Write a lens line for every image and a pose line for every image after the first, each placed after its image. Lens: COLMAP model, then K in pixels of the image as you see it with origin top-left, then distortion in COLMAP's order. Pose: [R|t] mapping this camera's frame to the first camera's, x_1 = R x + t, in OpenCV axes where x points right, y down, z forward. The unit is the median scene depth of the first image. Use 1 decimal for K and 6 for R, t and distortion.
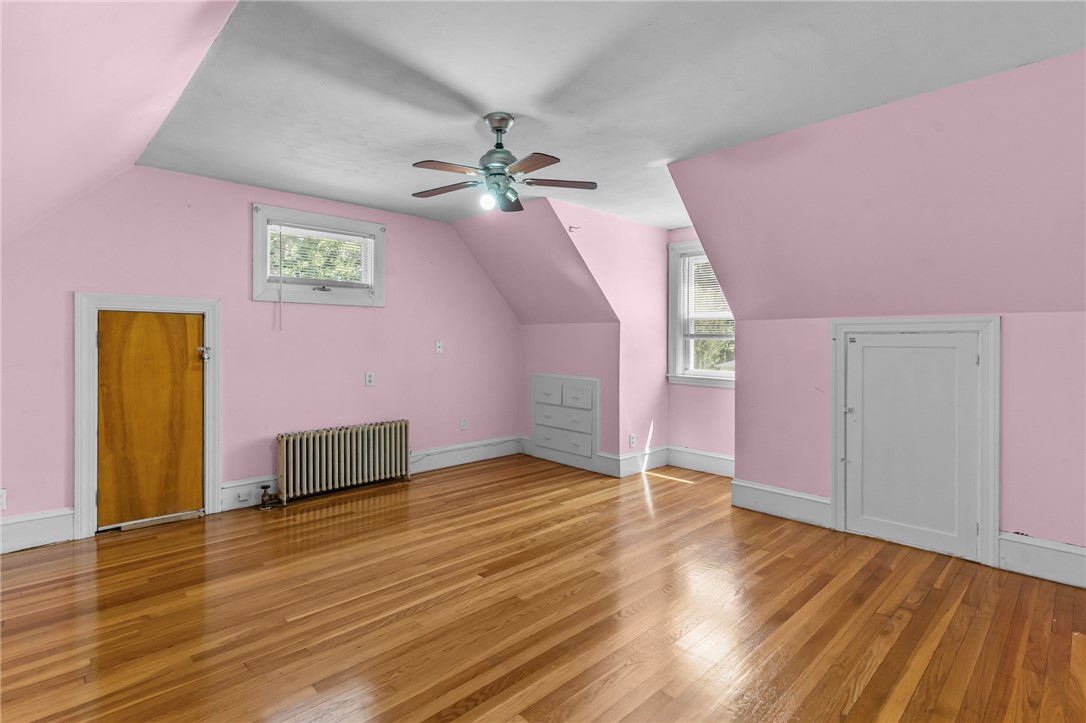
lens RADIAL K [[526.4, 0, 539.4], [0, 526.4, 344.9], [0, 0, 1]] dist [-0.002793, -0.000493]
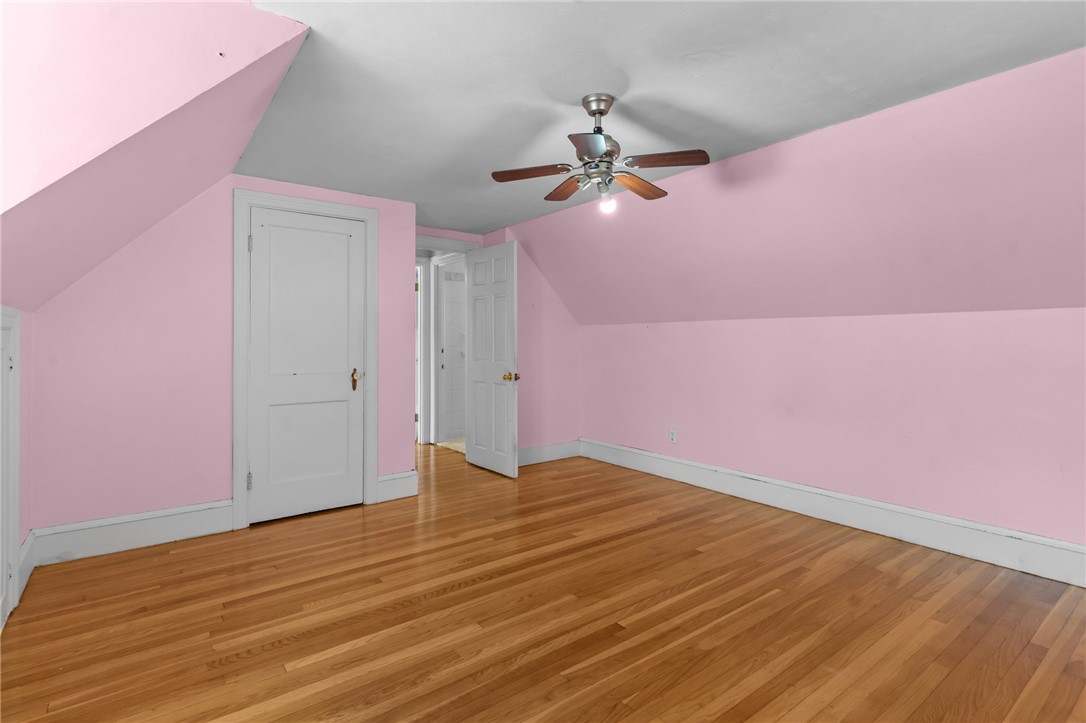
lens RADIAL K [[529.6, 0, 544.6], [0, 529.6, 351.4], [0, 0, 1]] dist [0.016784, 0.000000]
pose [[-0.994274, -0.006860, 0.106638, -0.079217], [-0.004550, 0.999750, 0.021892, -0.012019], [-0.106762, 0.021282, -0.994057, 1.869350]]
